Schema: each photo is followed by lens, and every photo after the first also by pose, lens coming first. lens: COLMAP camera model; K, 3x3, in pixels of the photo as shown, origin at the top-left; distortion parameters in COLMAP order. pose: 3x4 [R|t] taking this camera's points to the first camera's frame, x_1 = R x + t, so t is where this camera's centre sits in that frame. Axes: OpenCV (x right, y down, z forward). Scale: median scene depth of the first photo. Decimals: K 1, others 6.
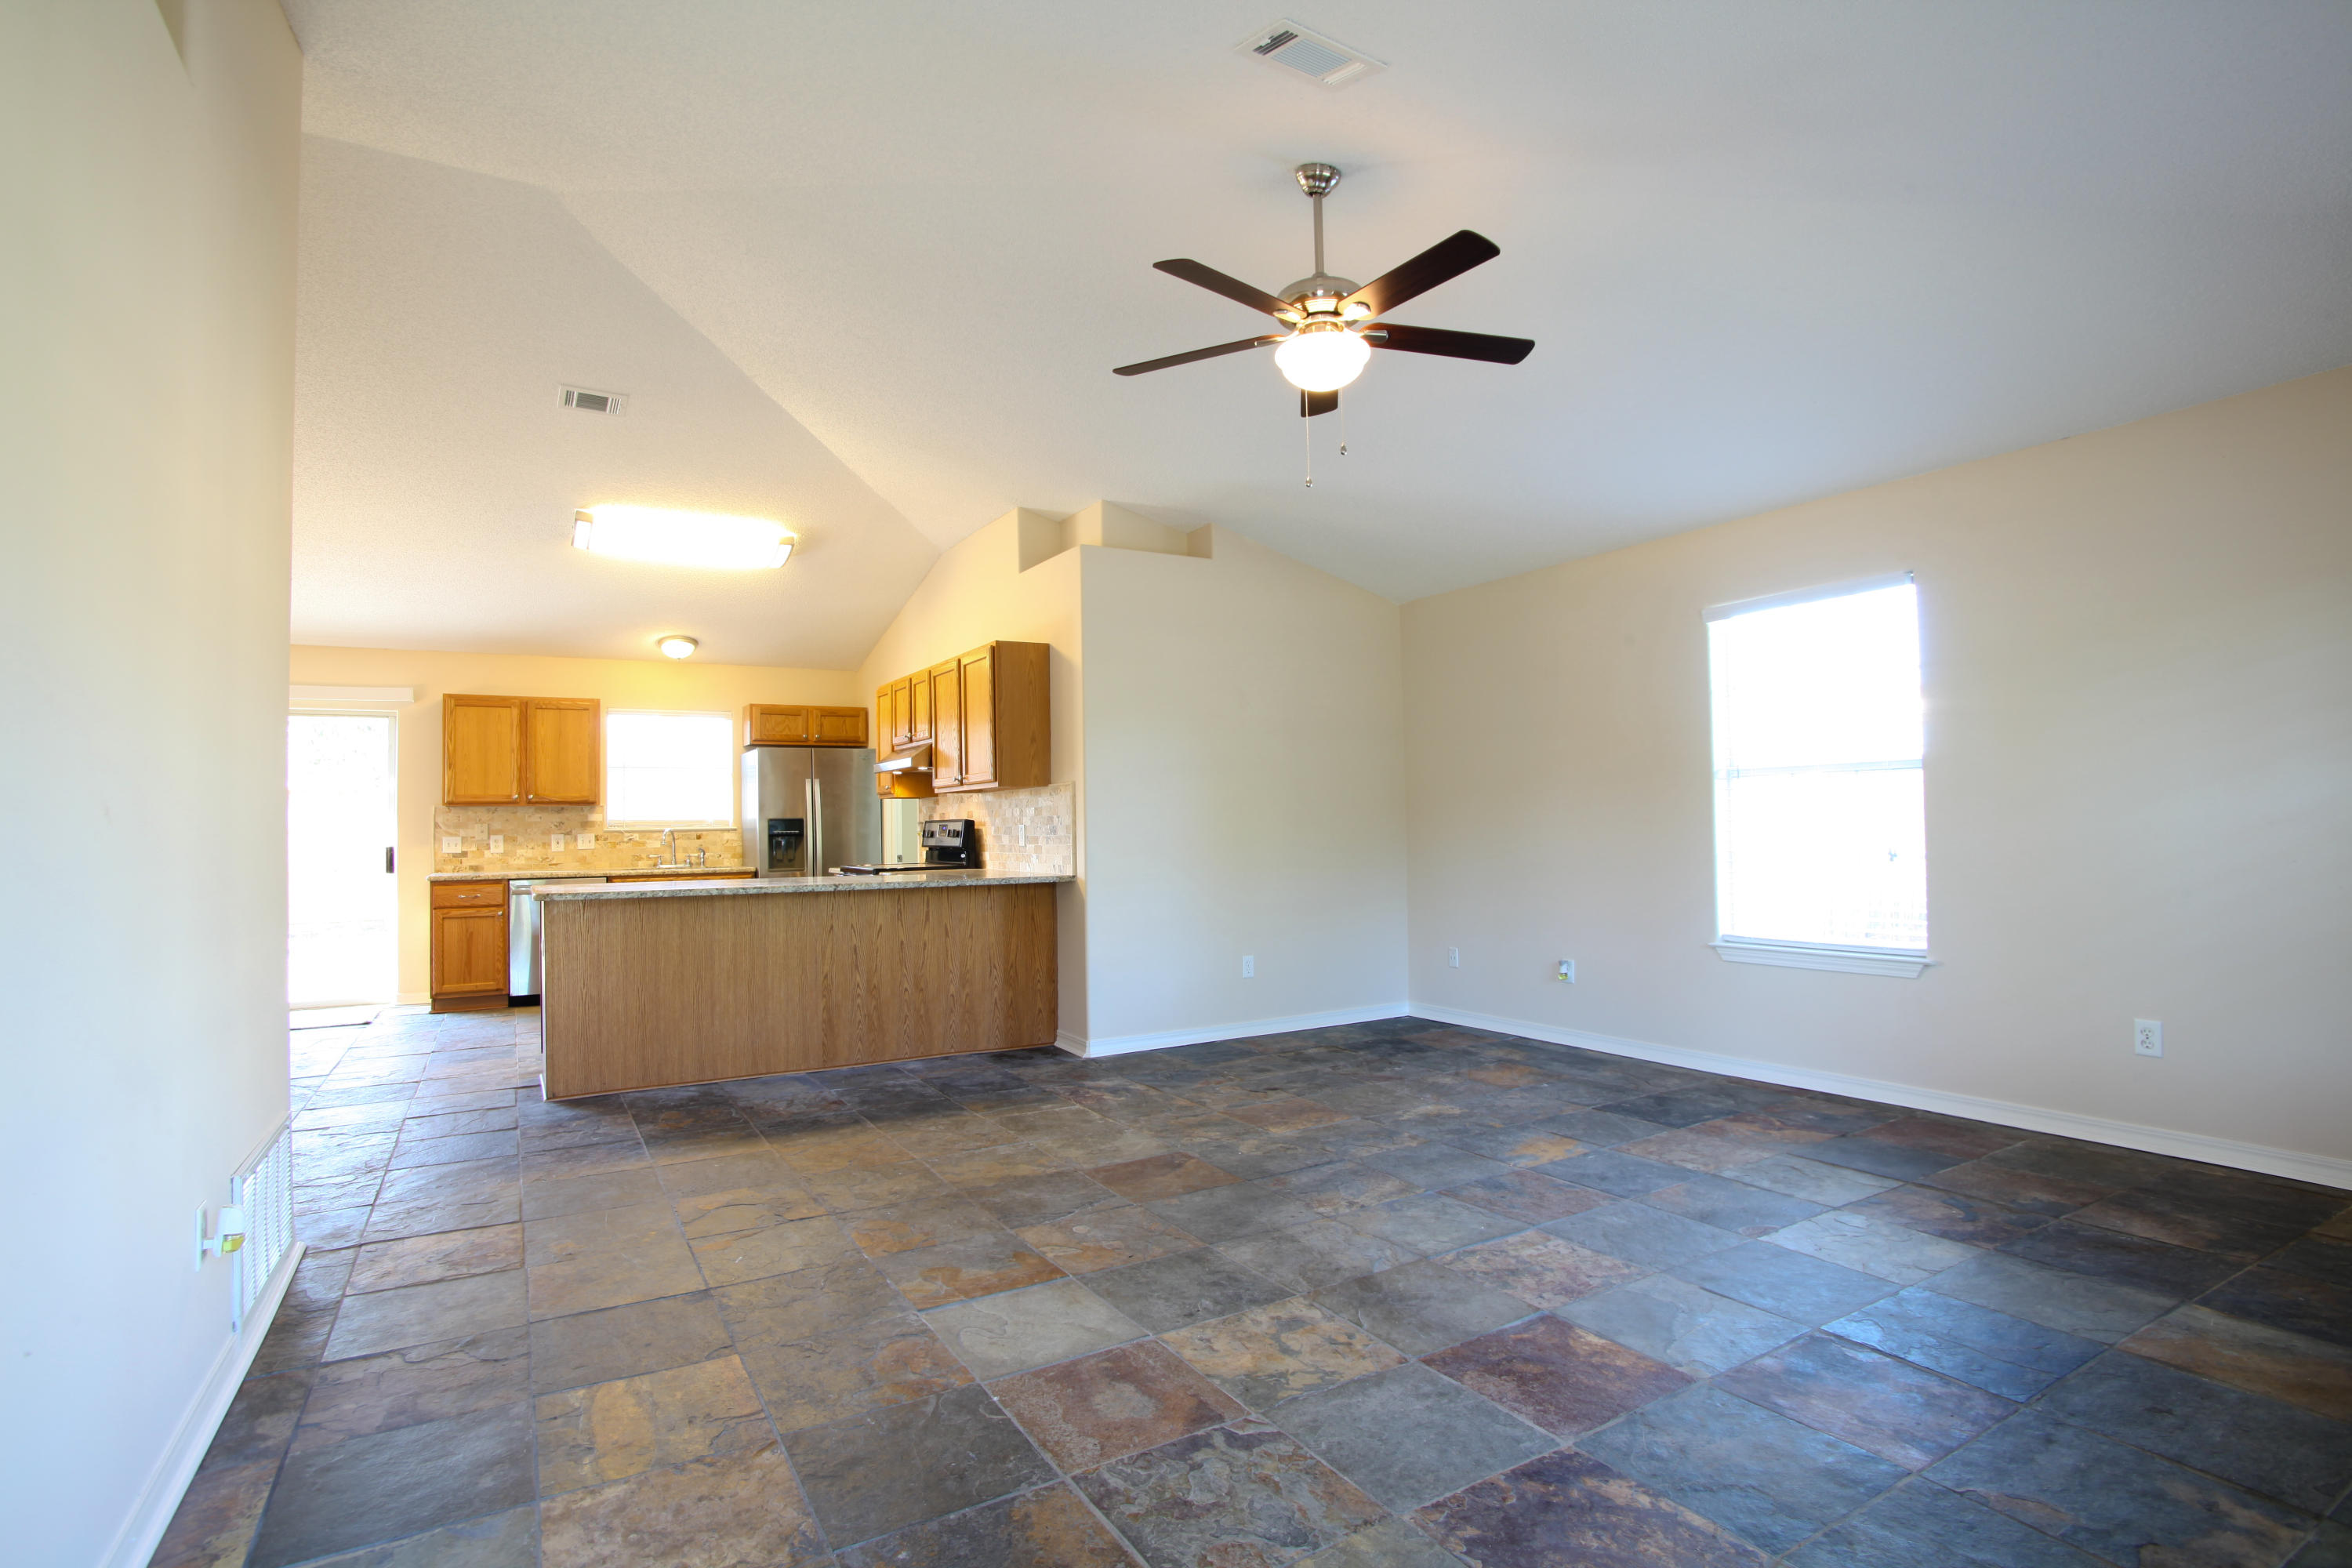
lens RADIAL K [[1154.2, 0, 1163.0], [0, 1154.2, 785.5], [0, 0, 1]] dist [-0.079834, 0.033434]
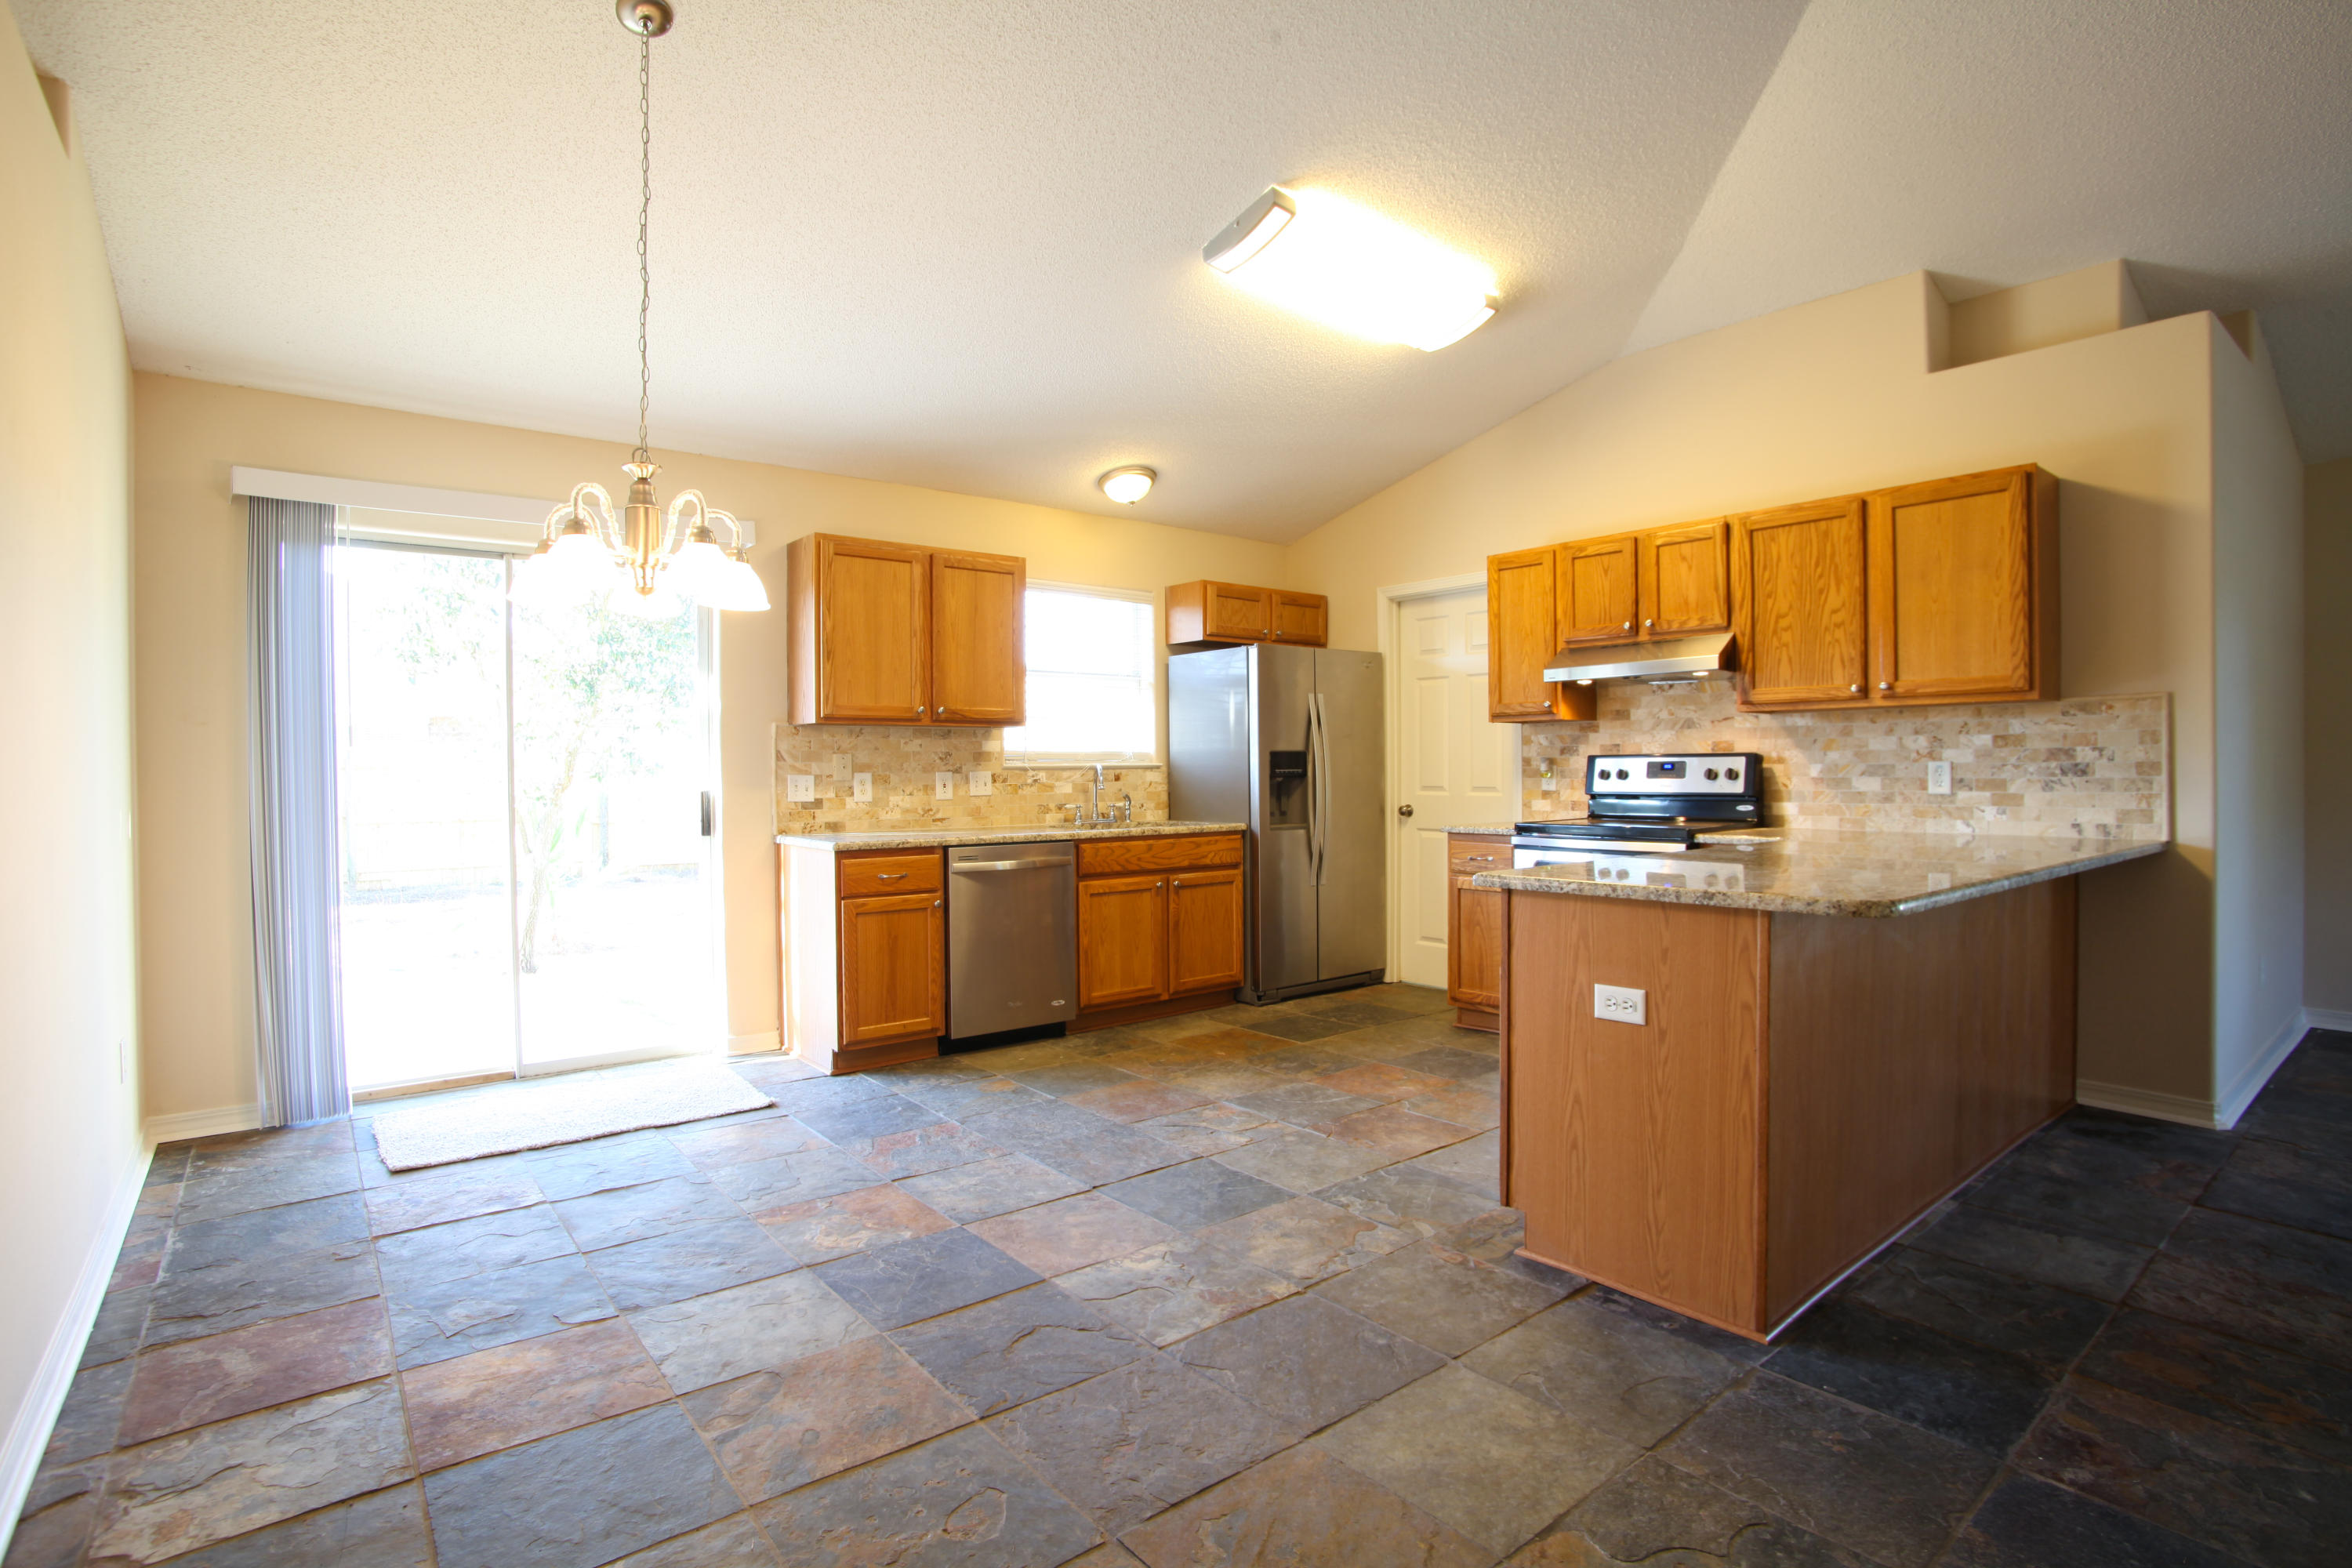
lens RADIAL K [[1154.2, 0, 1172.5], [0, 1154.2, 782.1], [0, 0, 1]] dist [-0.079834, 0.033434]
pose [[0.988209, 0.007521, 0.152926, -1.015497], [-0.014144, 0.999006, 0.042264, 0.039592], [-0.152456, -0.043929, 0.987334, 0.693563]]
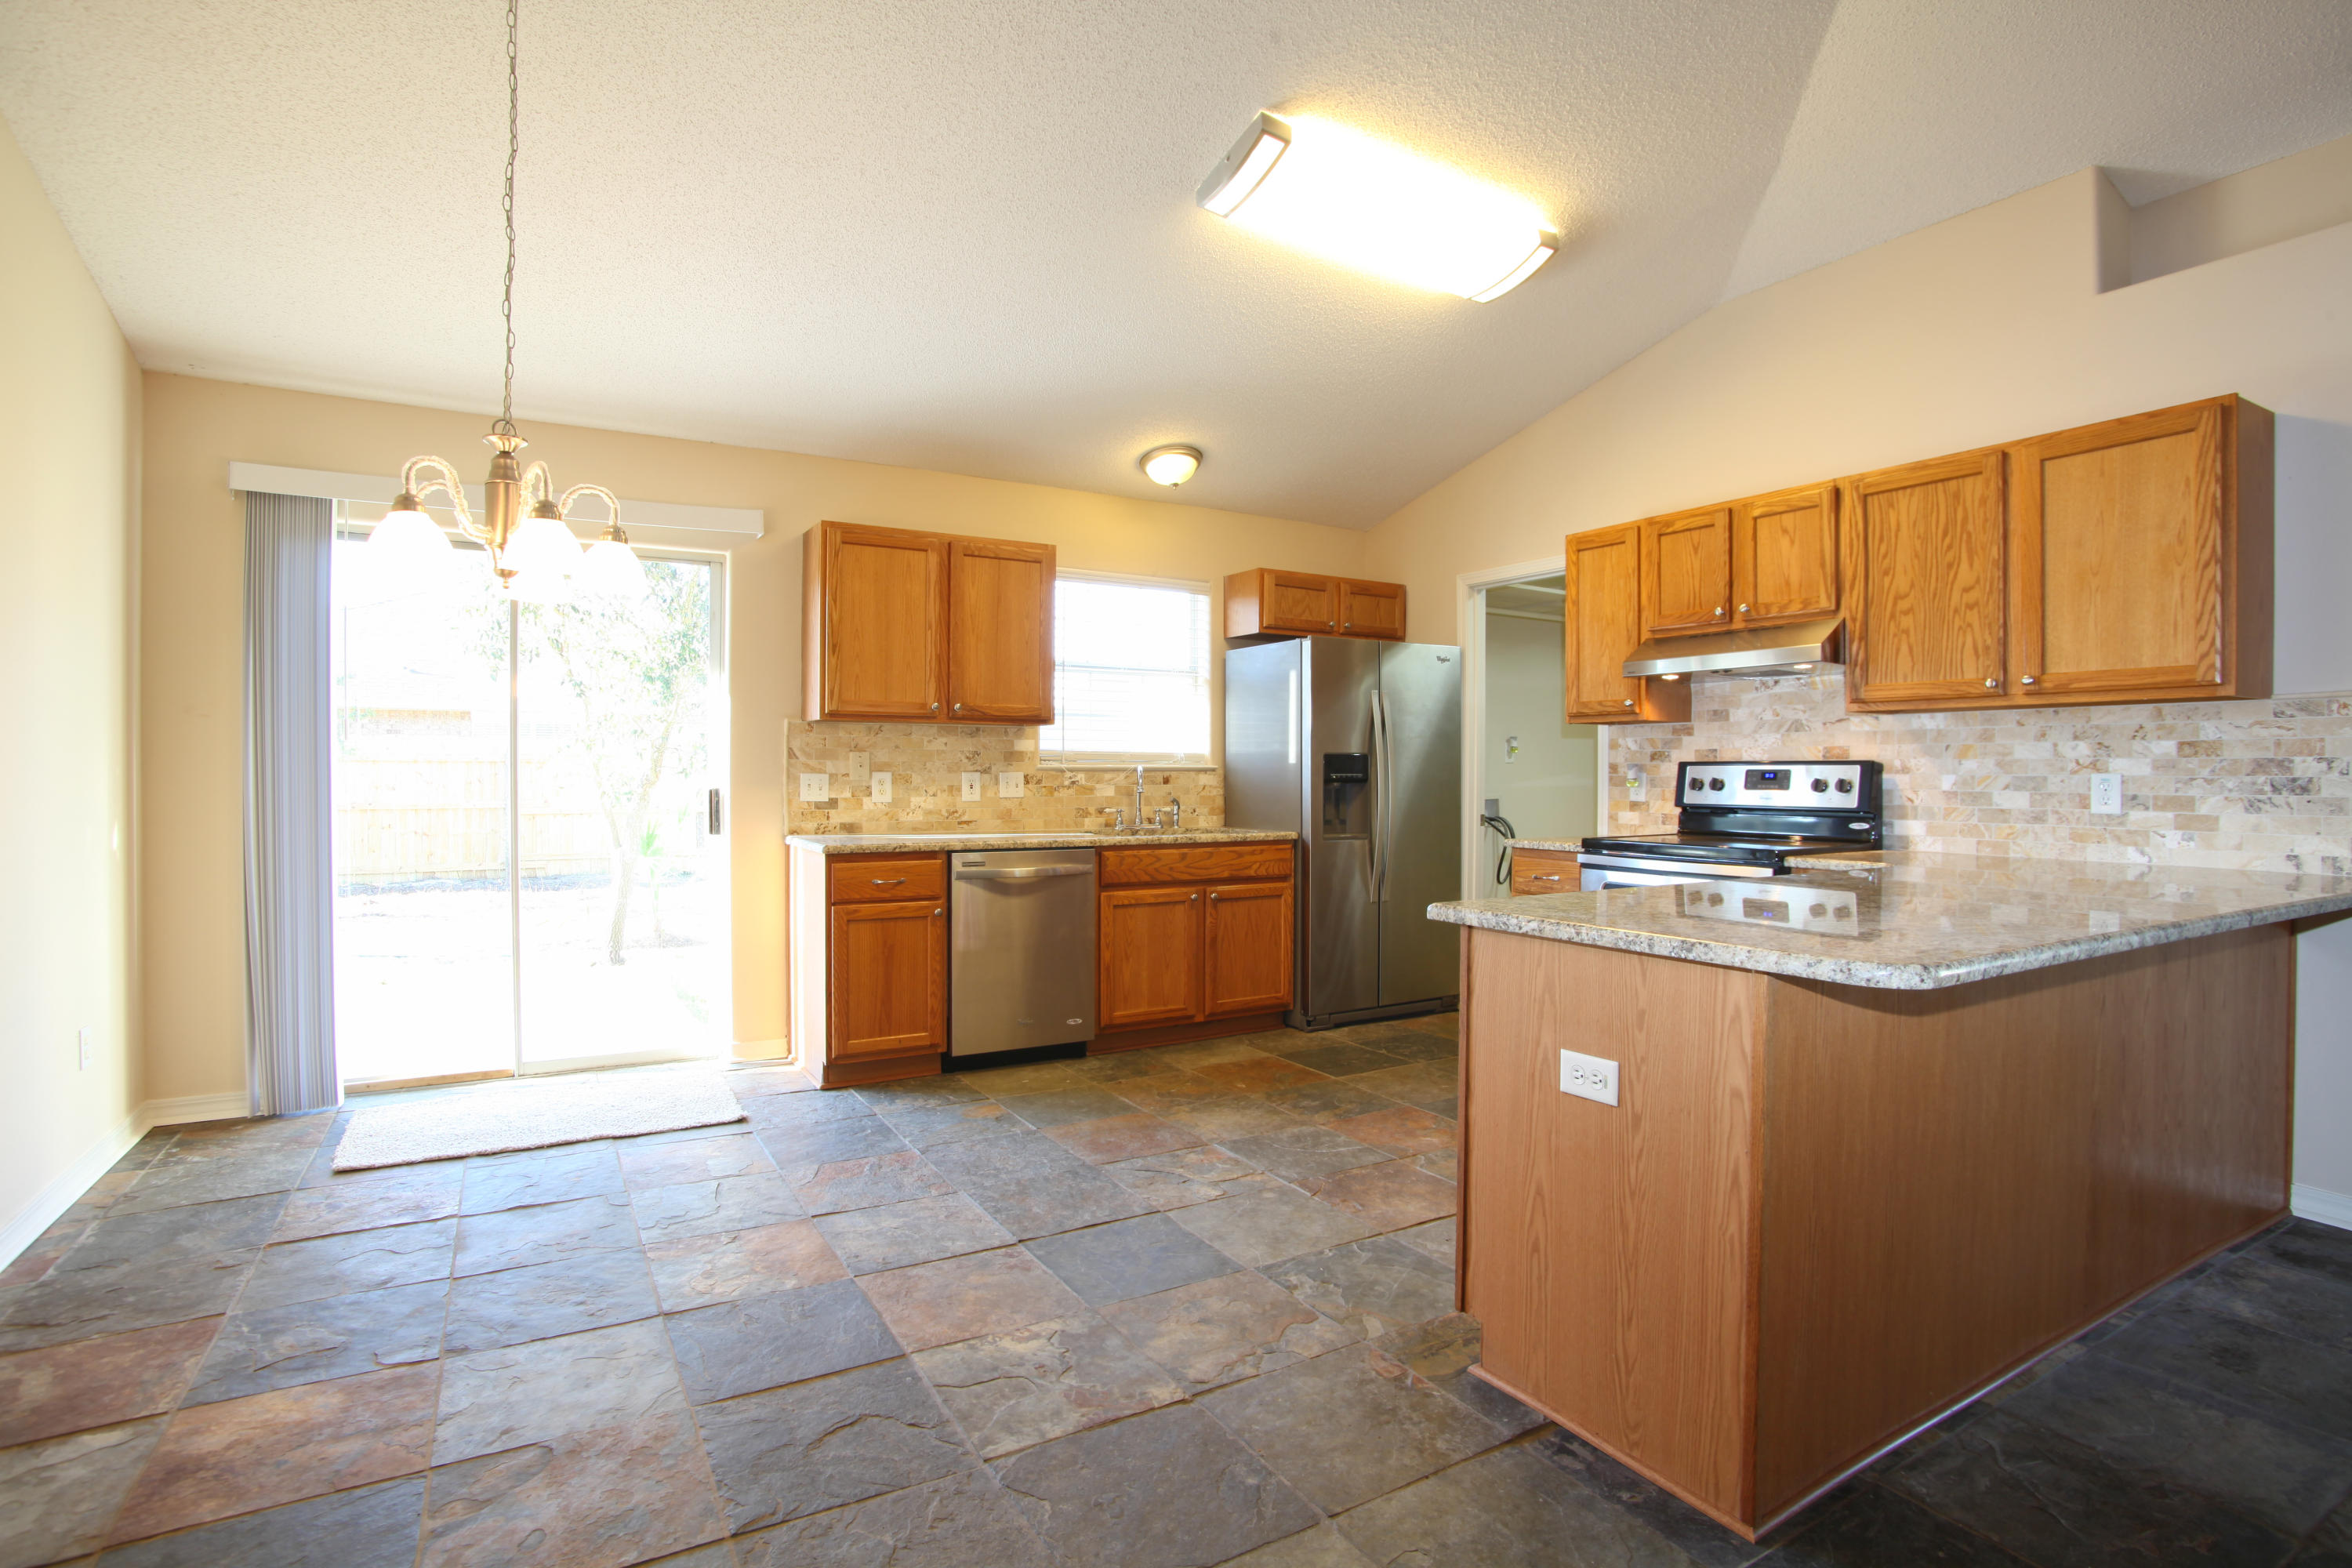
lens RADIAL K [[1154.2, 0, 1168.7], [0, 1154.2, 781.2], [0, 0, 1]] dist [-0.079834, 0.033434]
pose [[0.999762, 0.020921, 0.006137, -0.868843], [-0.021163, 0.998873, 0.042475, 0.039515], [-0.005242, -0.042595, 0.999079, 0.779438]]
